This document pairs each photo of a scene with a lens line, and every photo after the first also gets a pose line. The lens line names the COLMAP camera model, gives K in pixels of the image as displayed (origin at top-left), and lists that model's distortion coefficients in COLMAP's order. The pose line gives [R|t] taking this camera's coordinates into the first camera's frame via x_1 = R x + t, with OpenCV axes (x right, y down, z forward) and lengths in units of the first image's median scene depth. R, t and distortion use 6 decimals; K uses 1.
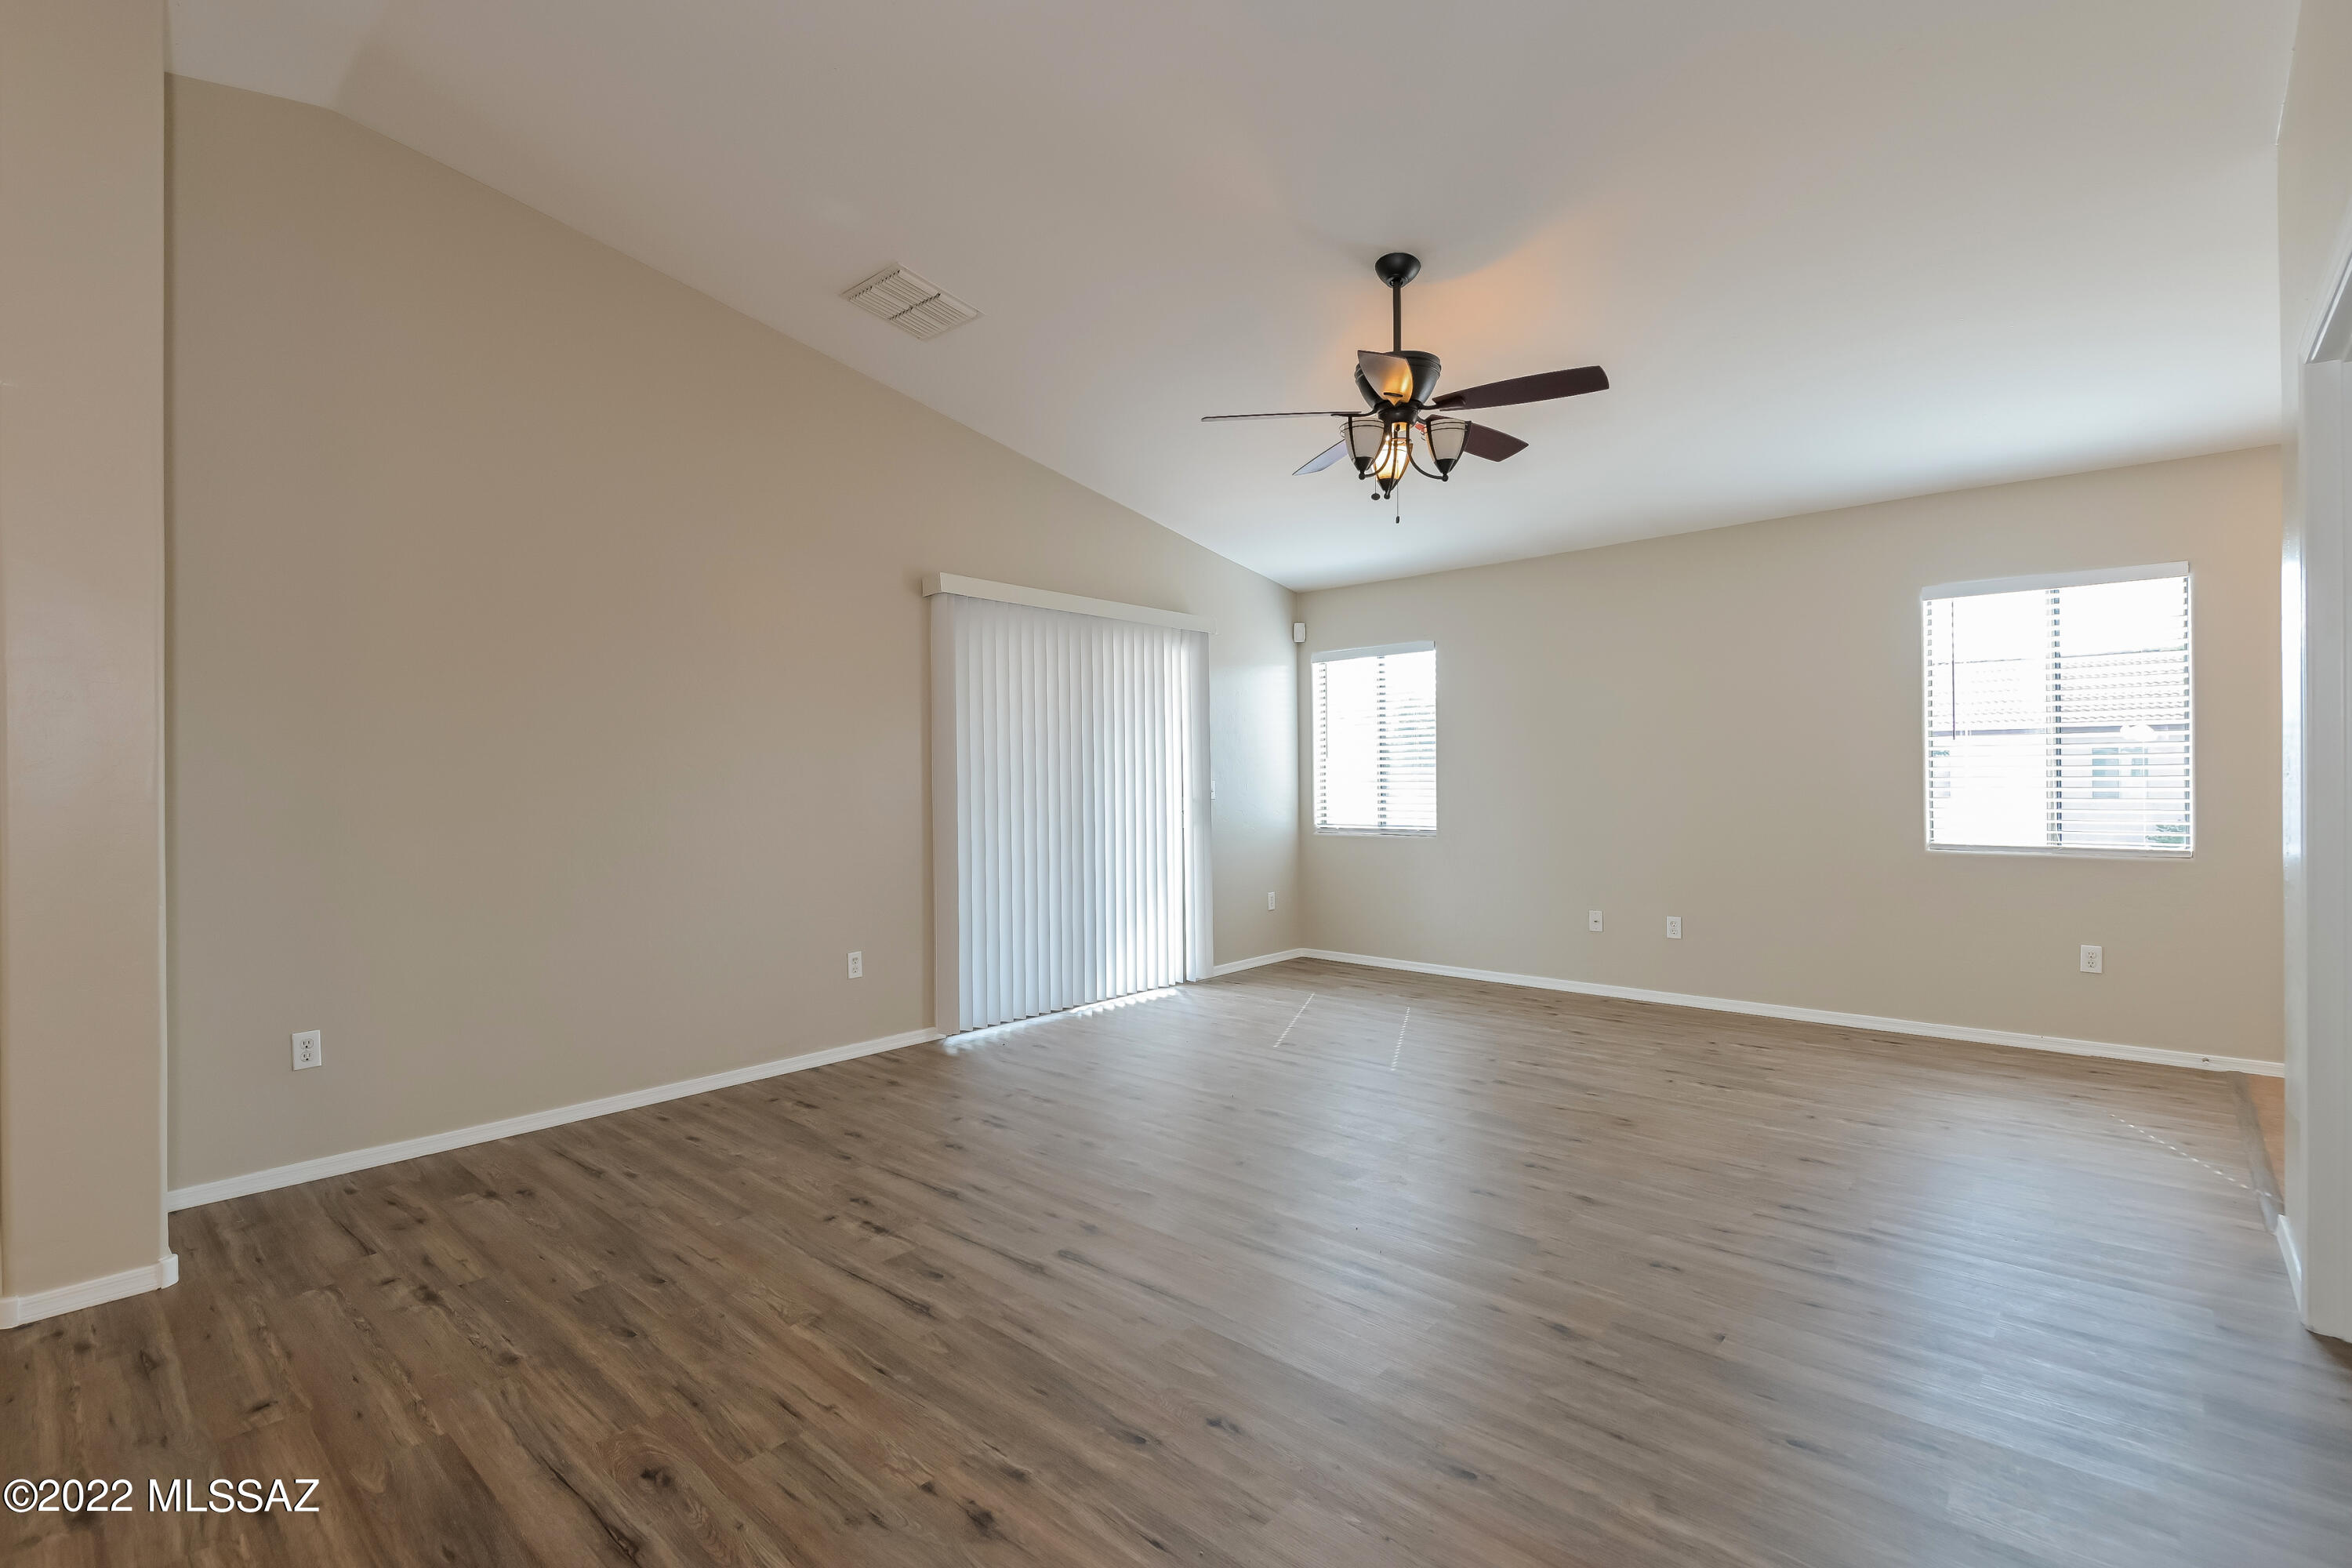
lens RADIAL K [[1080.8, 0, 1166.8], [0, 1080.8, 772.1], [0, 0, 1]] dist [-0.002371, -0.000516]
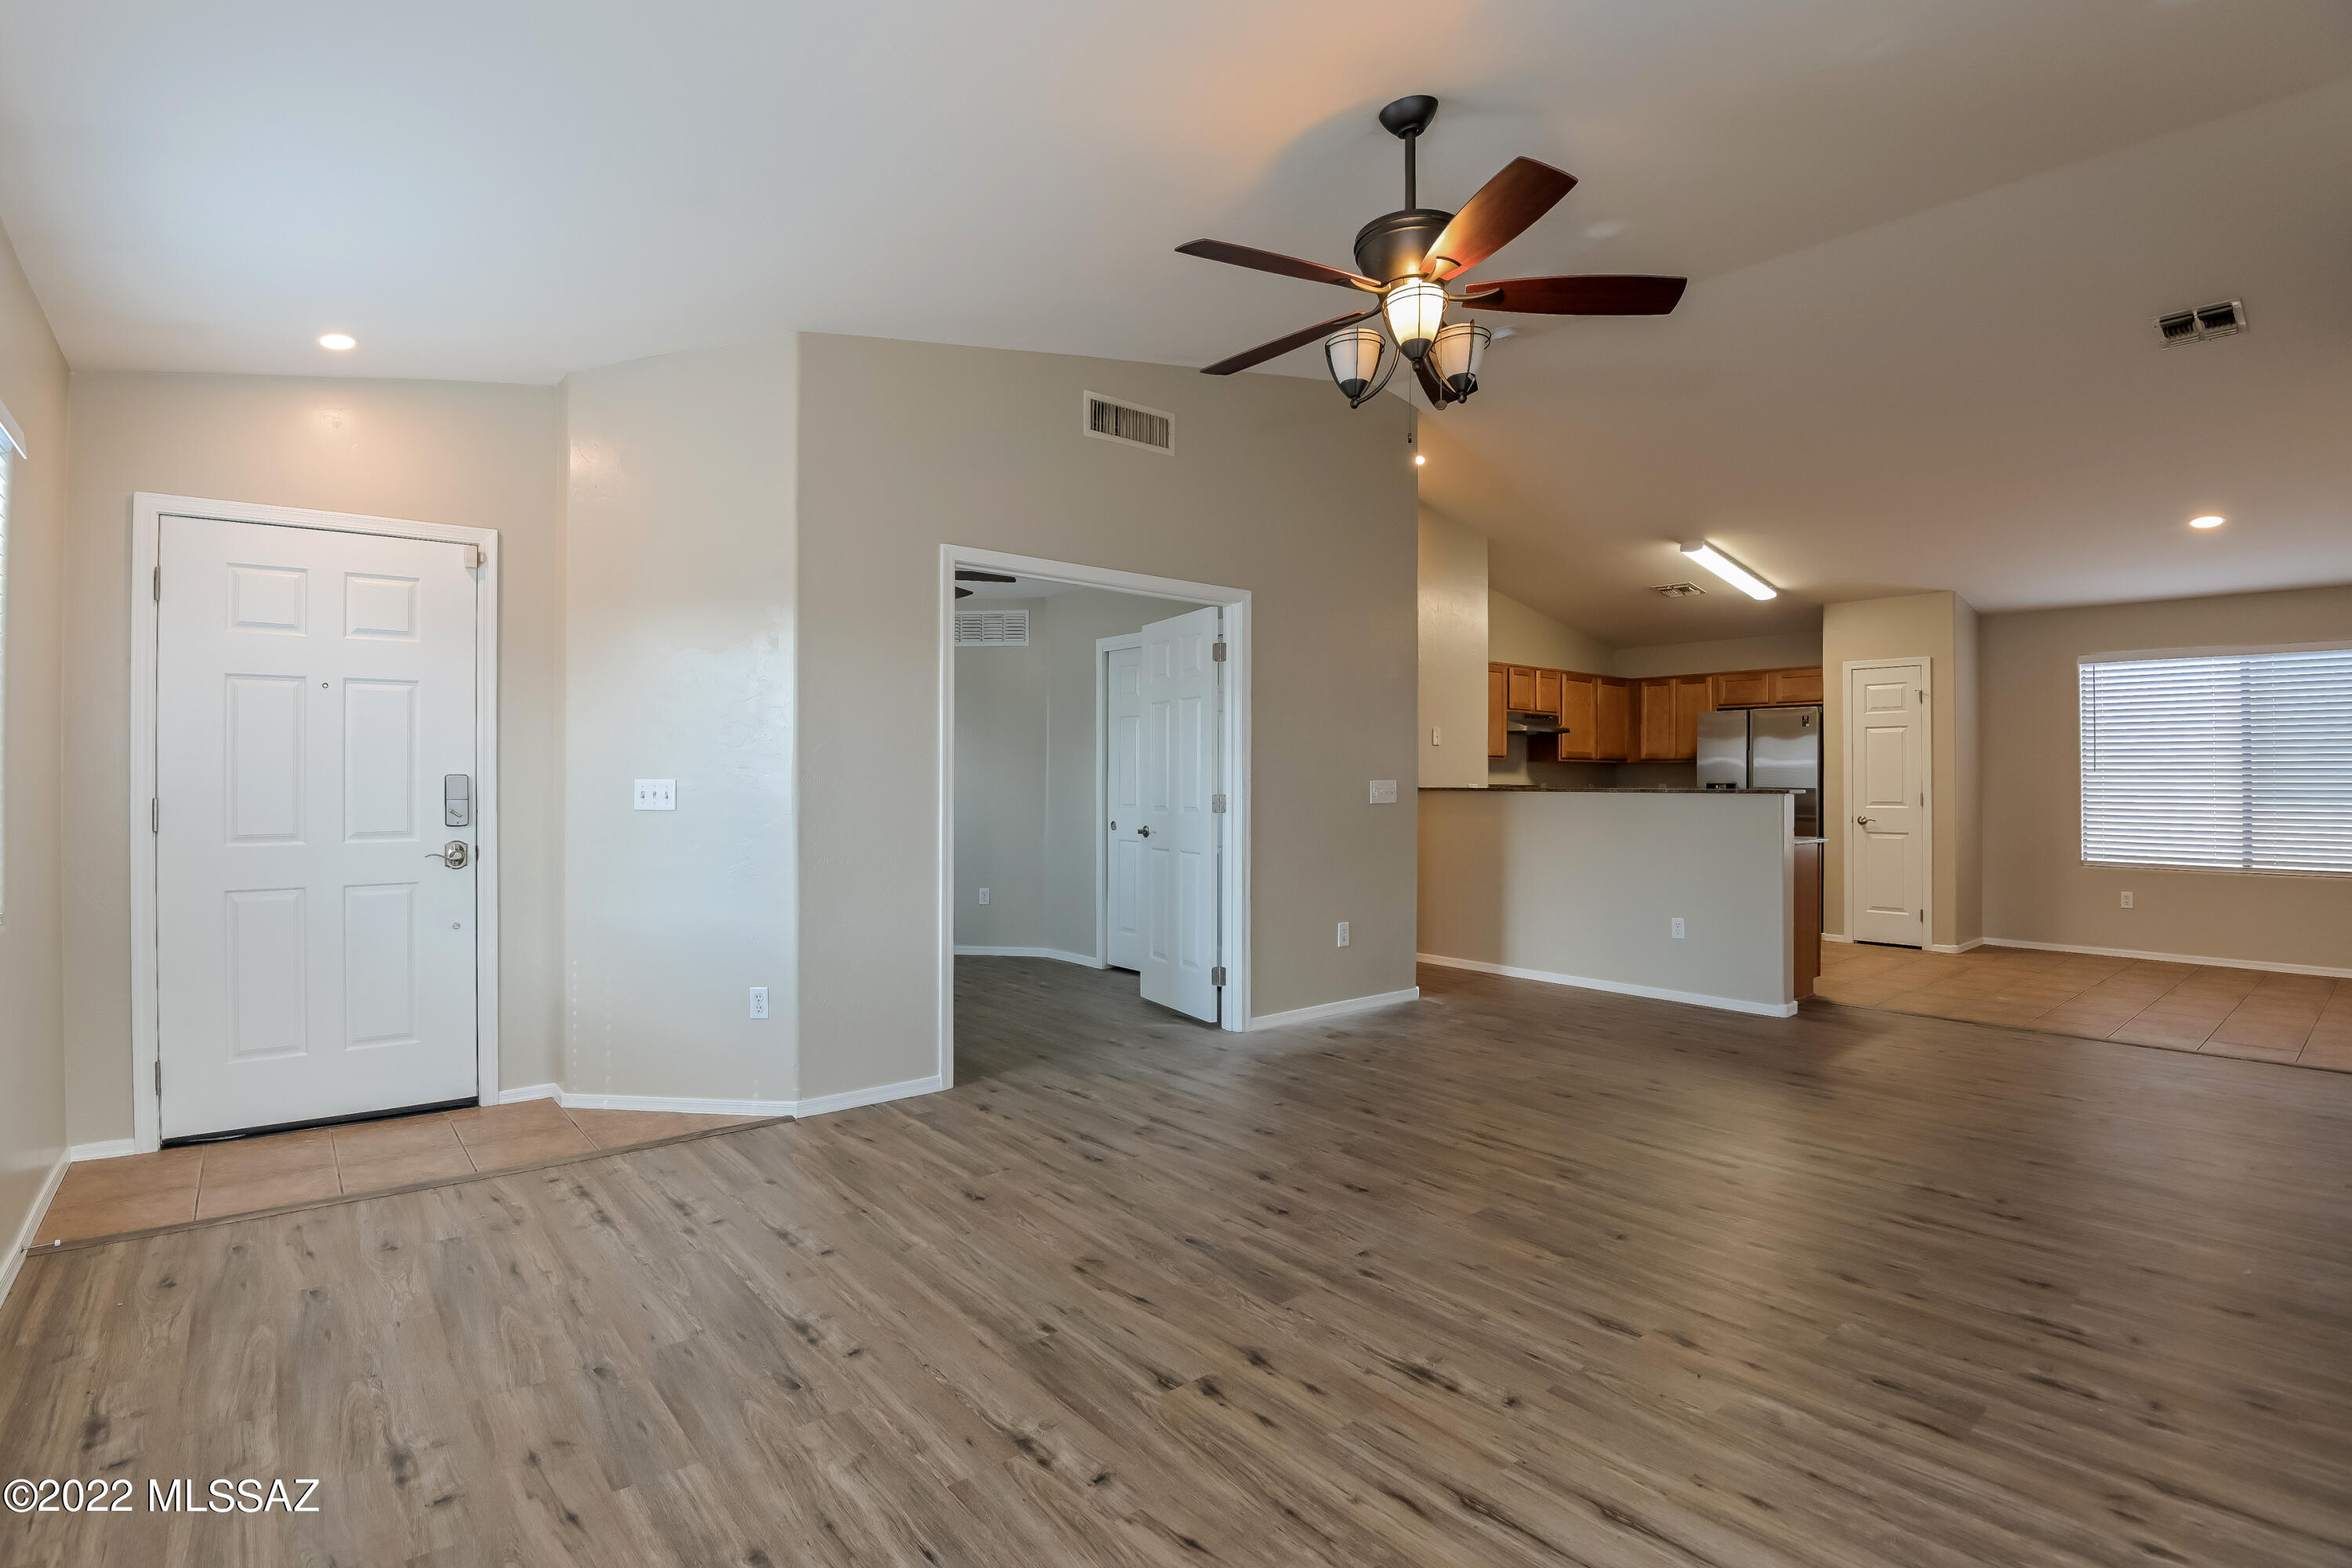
lens RADIAL K [[1080.8, 0, 1166.8], [0, 1080.8, 772.1], [0, 0, 1]] dist [-0.002371, -0.000516]
pose [[-0.987634, 0.002424, 0.156757, 0.263598], [0.001557, 0.999983, -0.005658, -0.001520], [-0.156768, -0.005344, -0.987621, 1.743567]]
